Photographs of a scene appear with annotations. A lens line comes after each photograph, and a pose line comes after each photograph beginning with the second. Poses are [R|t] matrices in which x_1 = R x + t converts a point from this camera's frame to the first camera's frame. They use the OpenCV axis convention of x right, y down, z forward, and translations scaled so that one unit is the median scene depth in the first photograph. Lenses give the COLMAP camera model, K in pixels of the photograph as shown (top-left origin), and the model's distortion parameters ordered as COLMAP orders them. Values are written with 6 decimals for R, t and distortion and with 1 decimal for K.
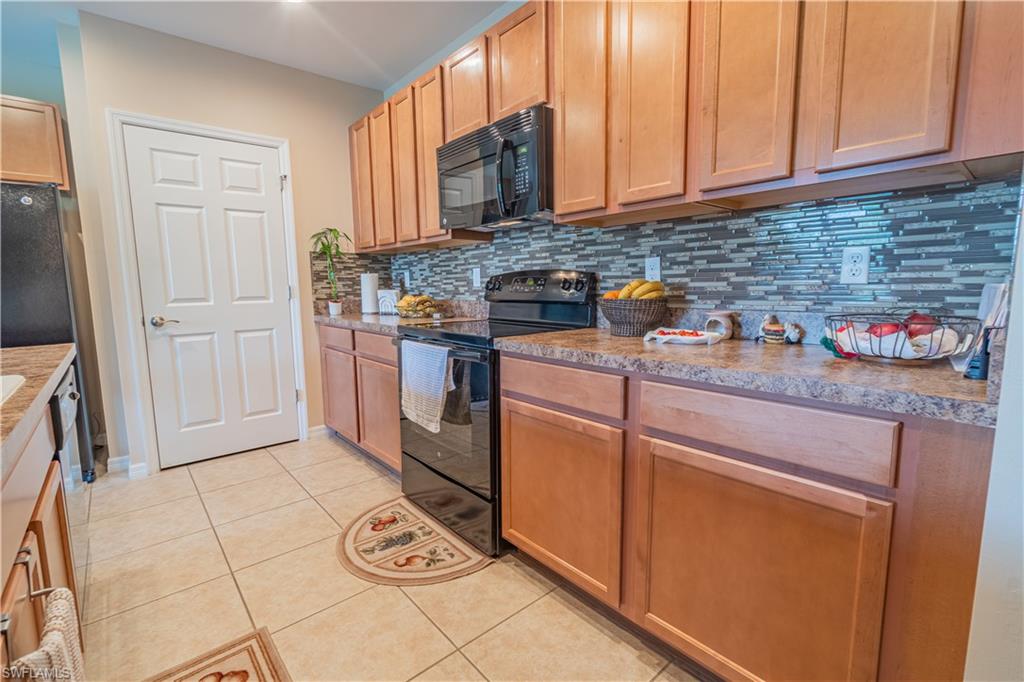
lens RADIAL K [[456.4, 0, 506.0], [0, 456.4, 339.9], [0, 0, 1]] dist [-0.003727, -0.000415]
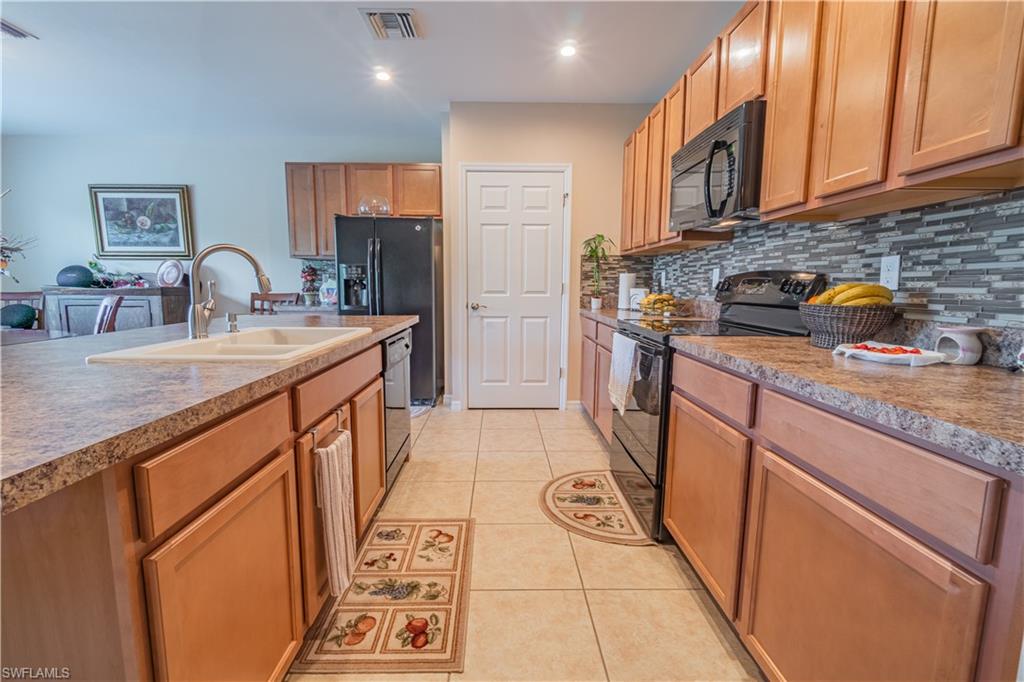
lens RADIAL K [[443.8, 0, 507.2], [0, 443.8, 339.9], [0, 0, 1]] dist [-0.005057, 0.000084]
pose [[0.771020, 0.098035, -0.629220, 0.262384], [-0.093884, 0.994781, 0.039950, 0.000303], [0.629852, 0.028271, 0.776200, -0.030584]]
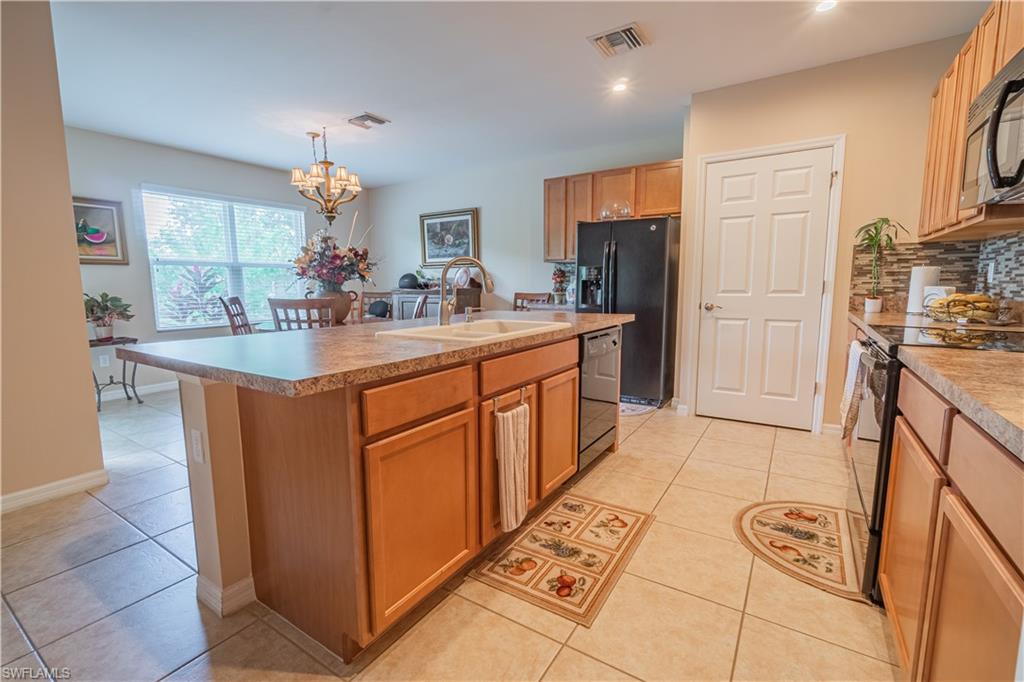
lens RADIAL K [[454.0, 0, 508.0], [0, 454.0, 340.3], [0, 0, 1]] dist [-0.001619, 0.000567]
pose [[0.287122, 0.129528, -0.949096, 0.444197], [-0.113277, 0.988454, 0.100630, -0.012387], [0.951173, 0.078618, 0.298480, 0.048589]]
